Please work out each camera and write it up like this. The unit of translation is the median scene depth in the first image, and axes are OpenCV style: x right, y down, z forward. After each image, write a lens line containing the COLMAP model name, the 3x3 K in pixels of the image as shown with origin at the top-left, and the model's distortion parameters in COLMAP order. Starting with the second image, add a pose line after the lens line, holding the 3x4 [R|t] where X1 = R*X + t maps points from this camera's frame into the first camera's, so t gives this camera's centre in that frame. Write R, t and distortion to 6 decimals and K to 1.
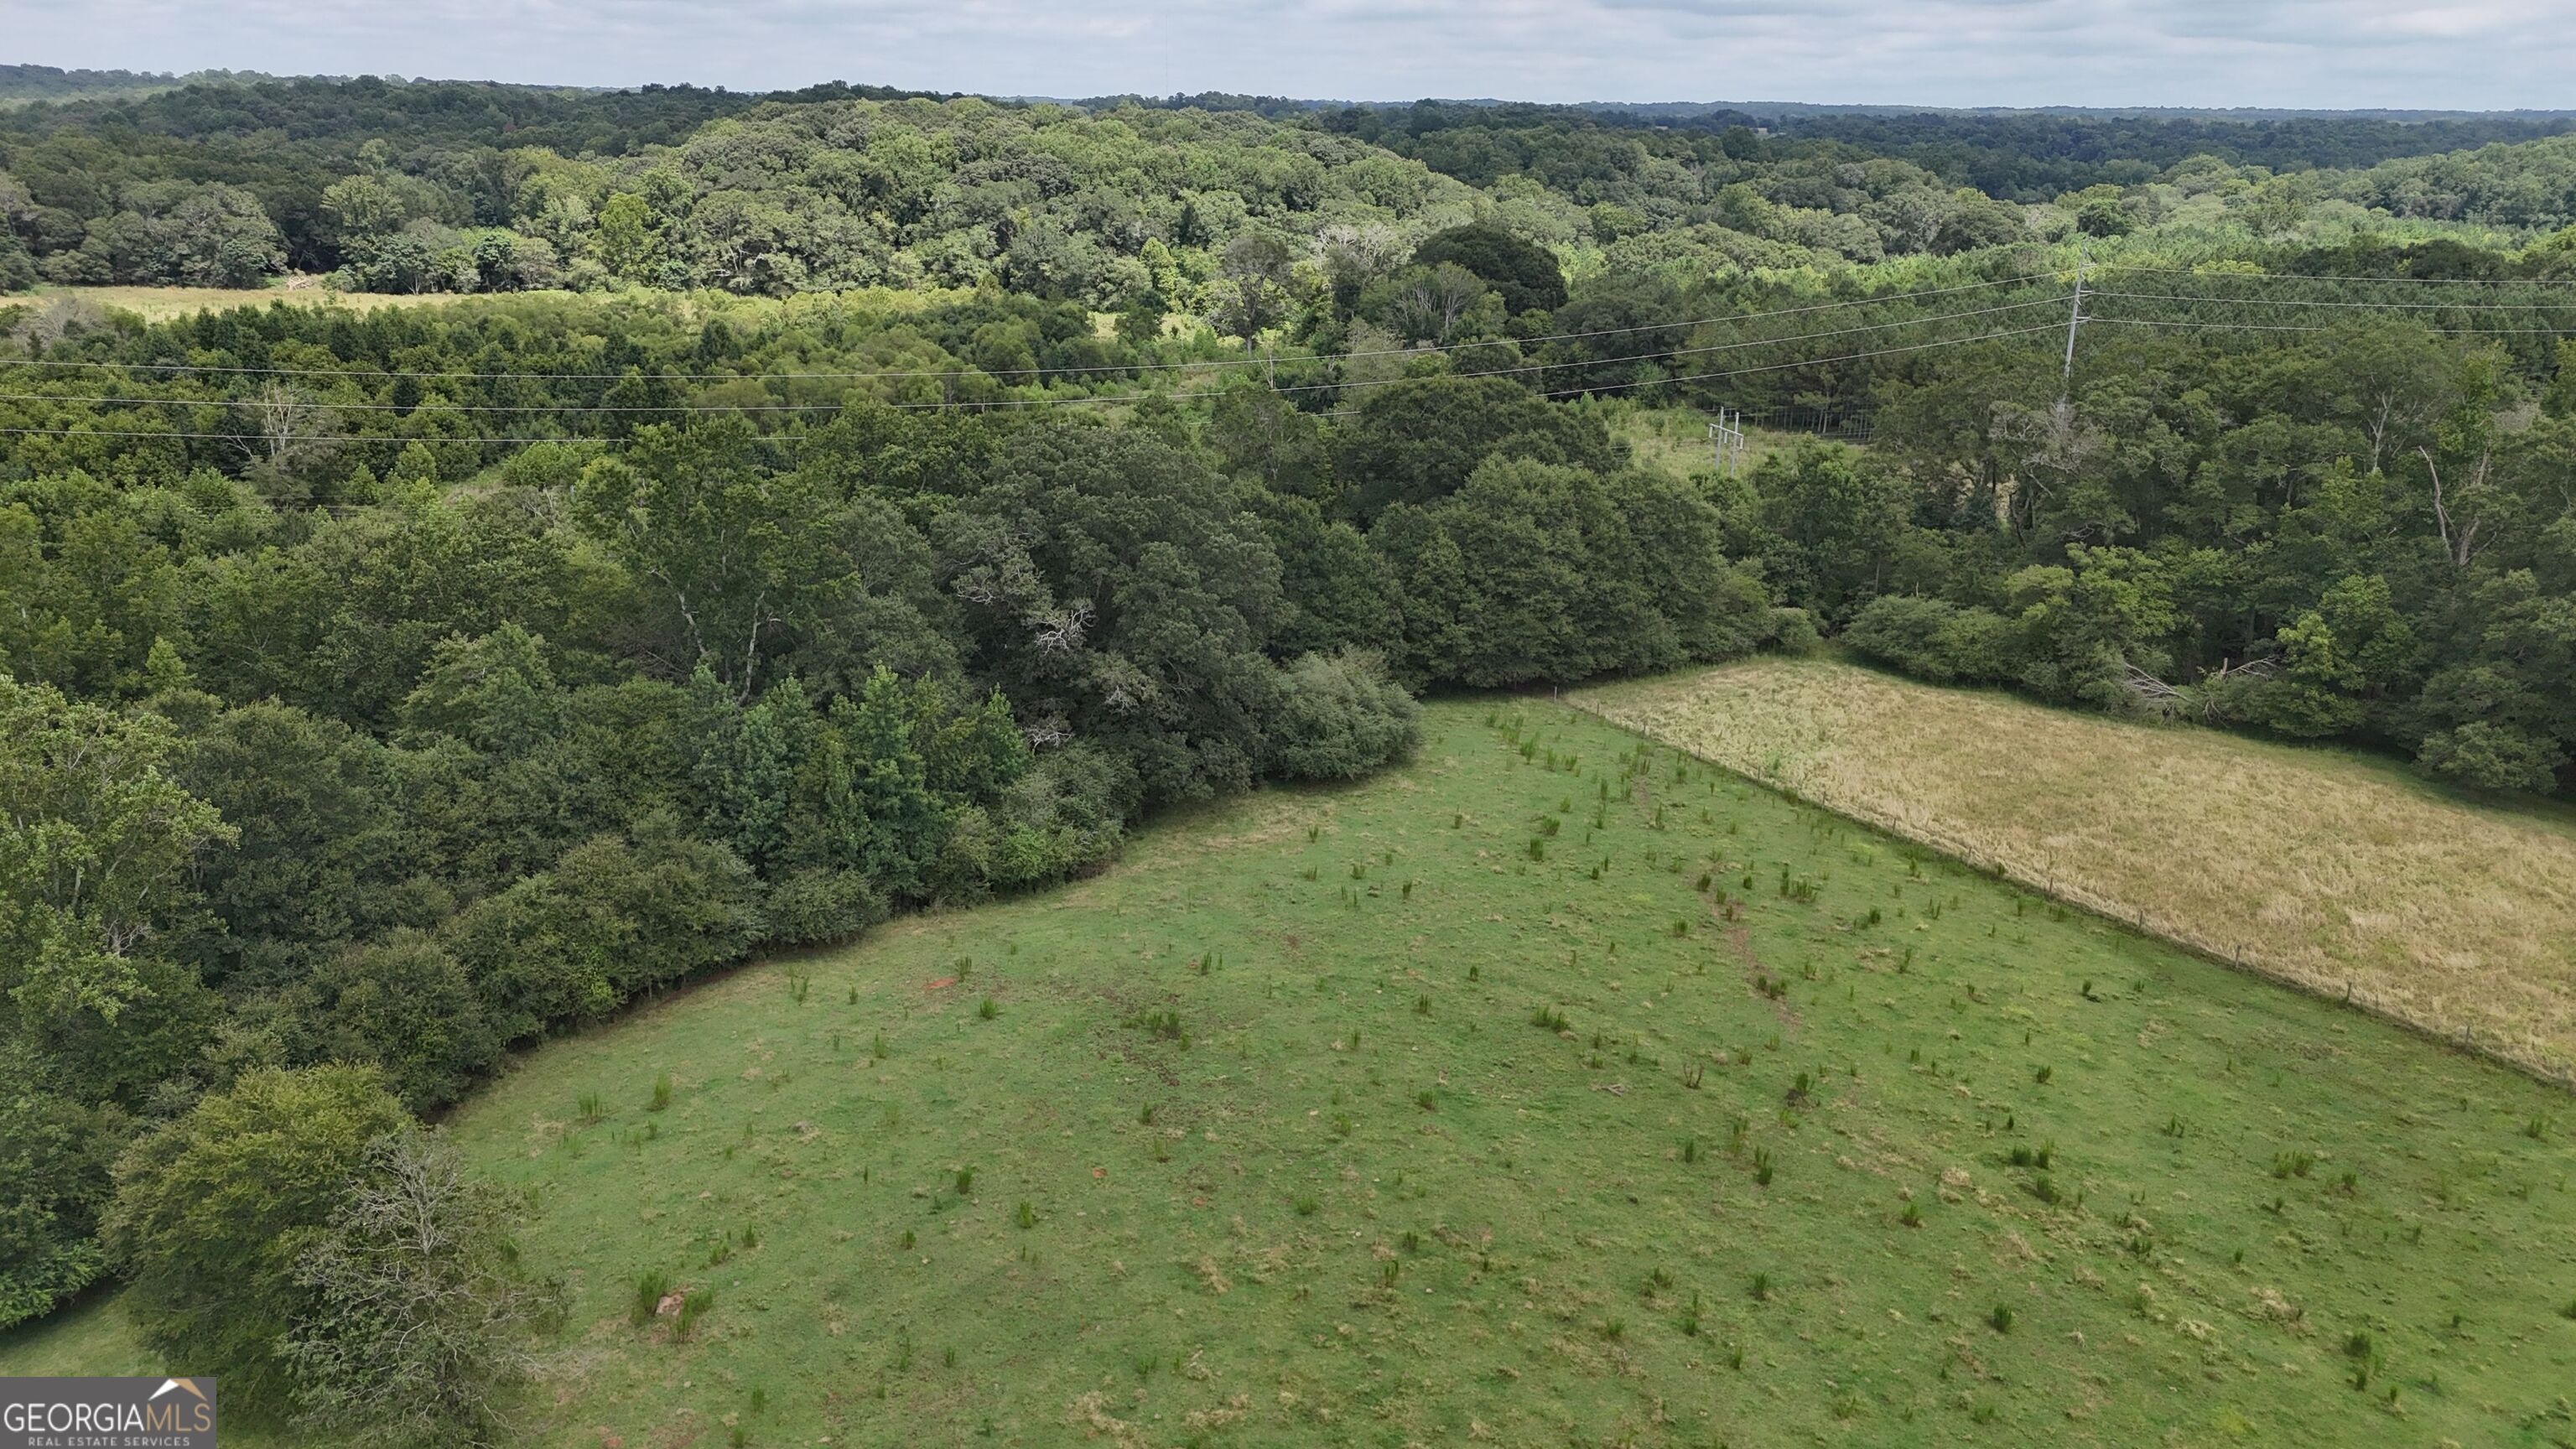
lens RADIAL K [[1941.9, 0, 1288.0], [0, 1941.9, 724.5], [0, 0, 1]] dist [0.074580, -0.065729]
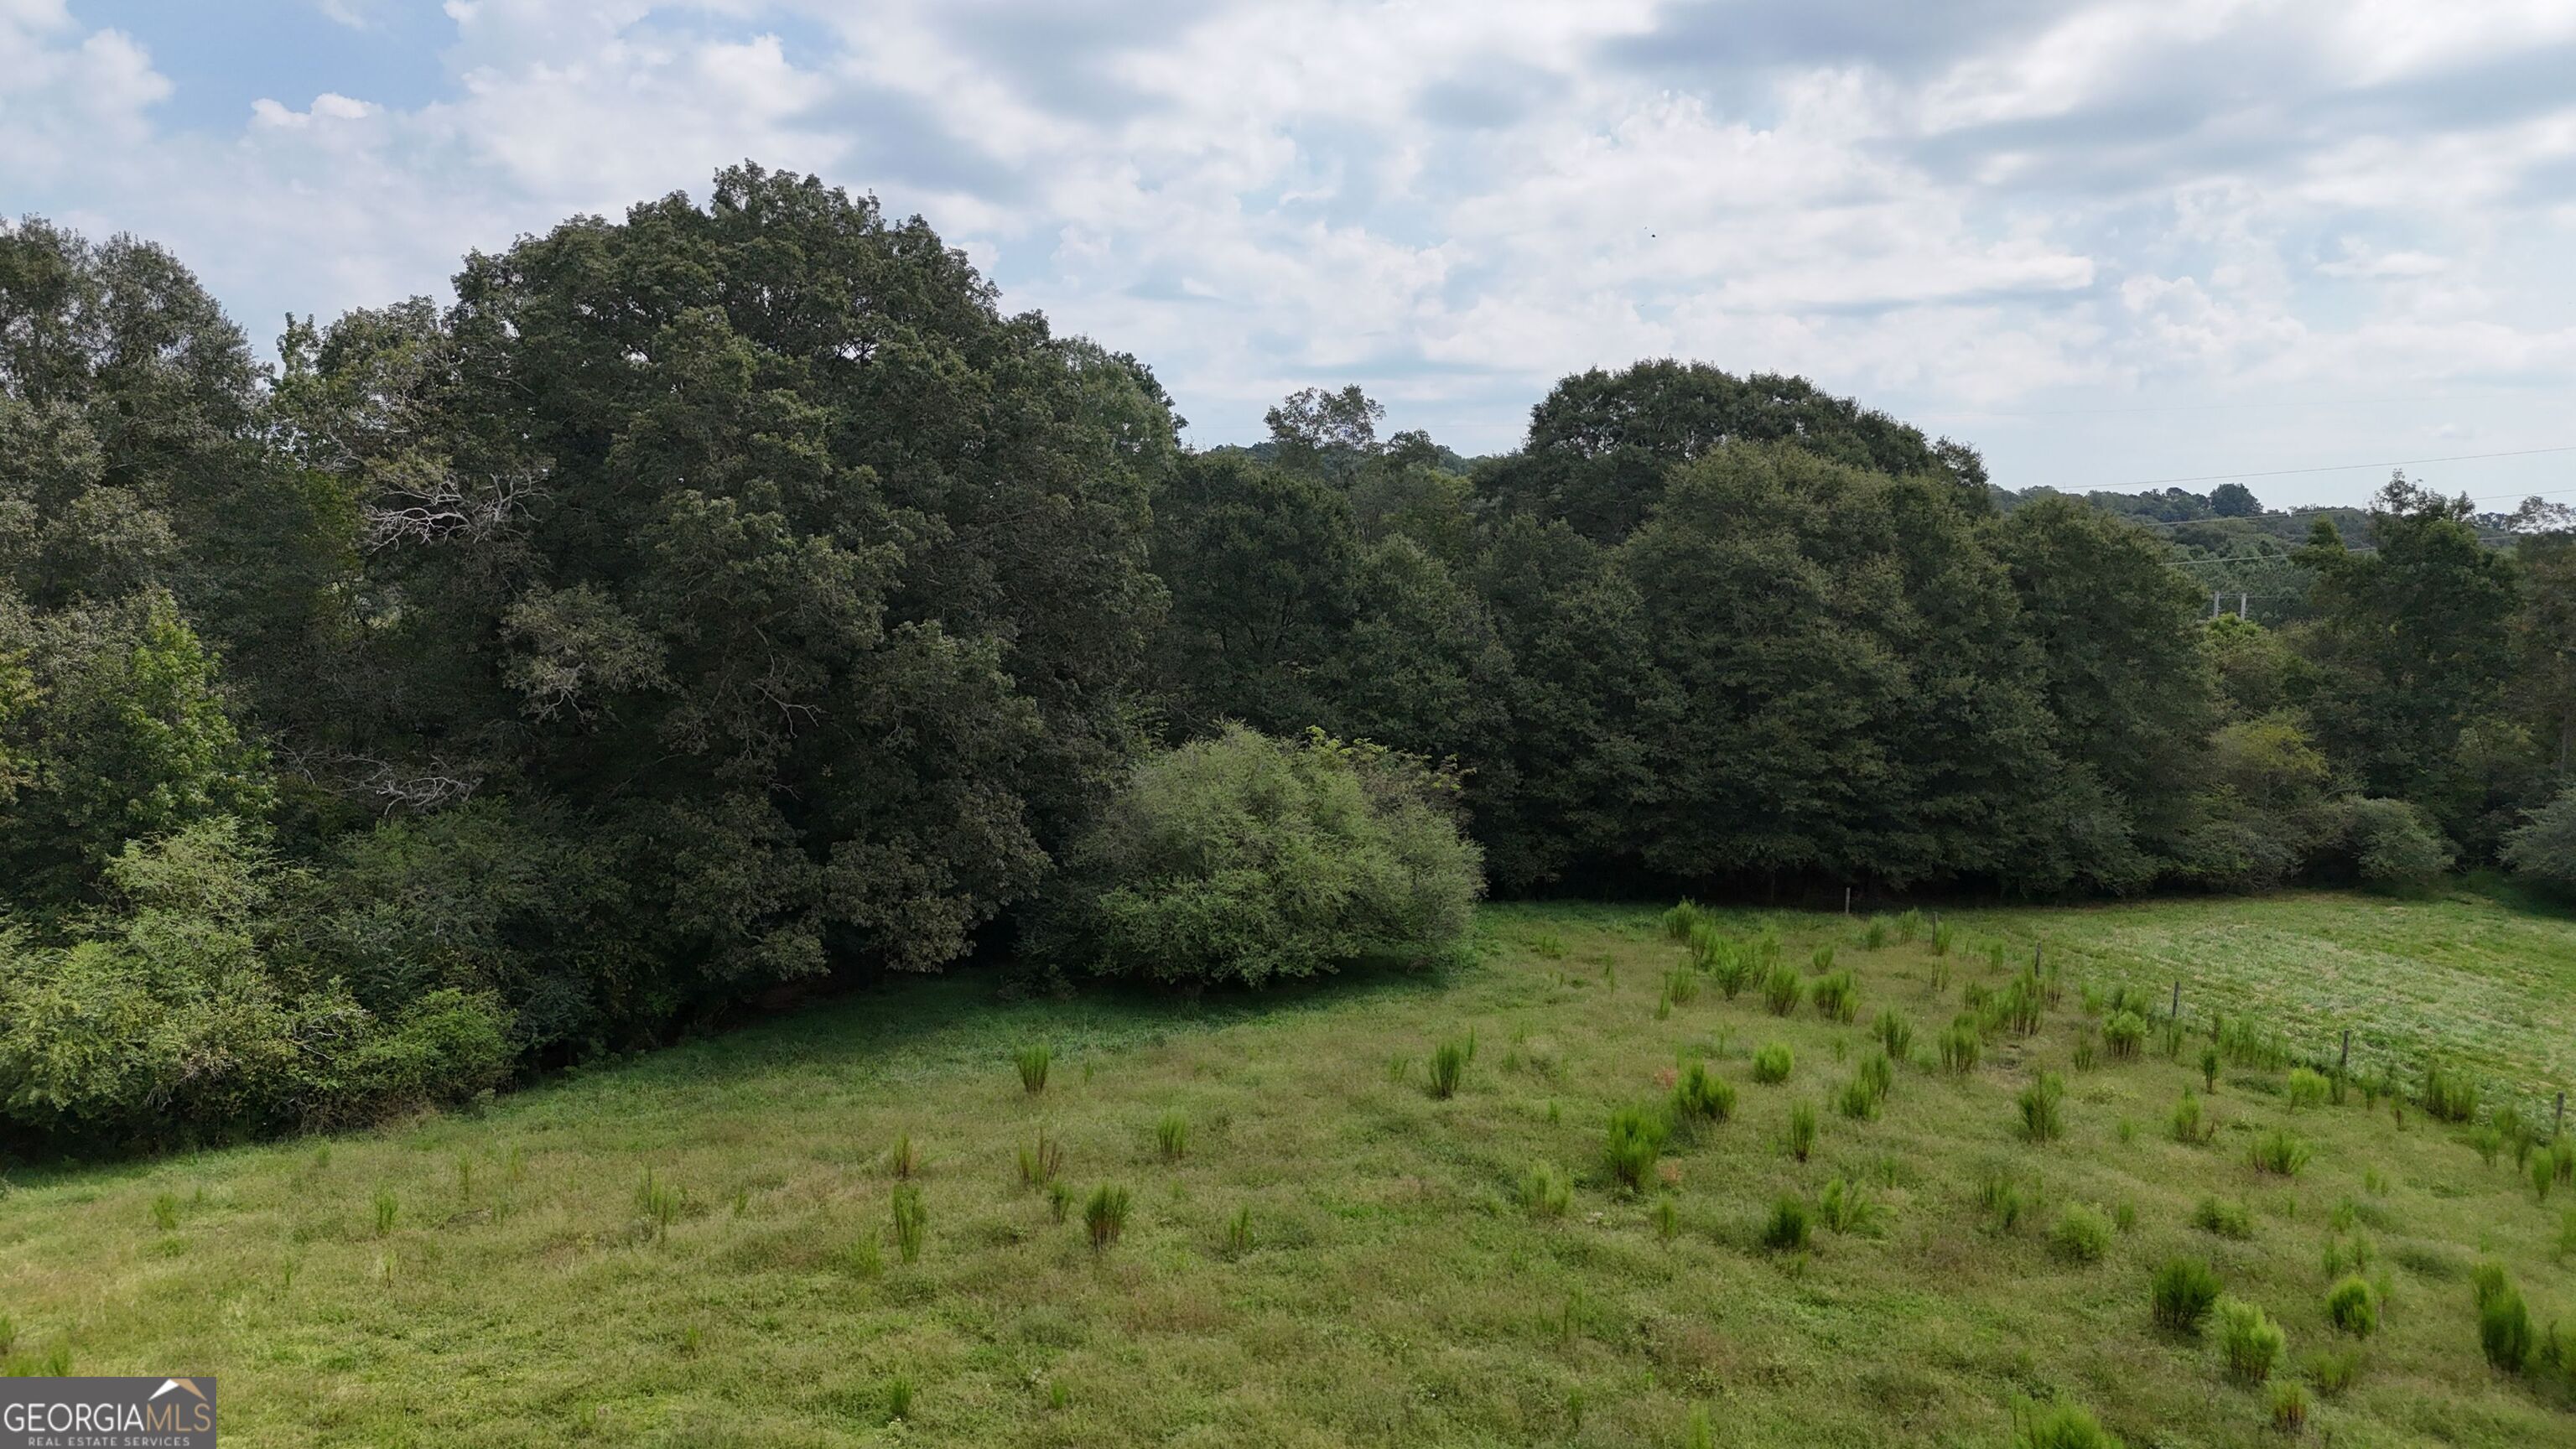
lens RADIAL K [[1941.9, 0, 1288.0], [0, 1941.9, 724.5], [0, 0, 1]] dist [0.074580, -0.065729]
pose [[0.973563, 0.018505, -0.227668, 0.113830], [-0.067683, 0.975322, -0.210156, 0.052000], [0.218161, 0.220010, 0.950790, 0.512418]]
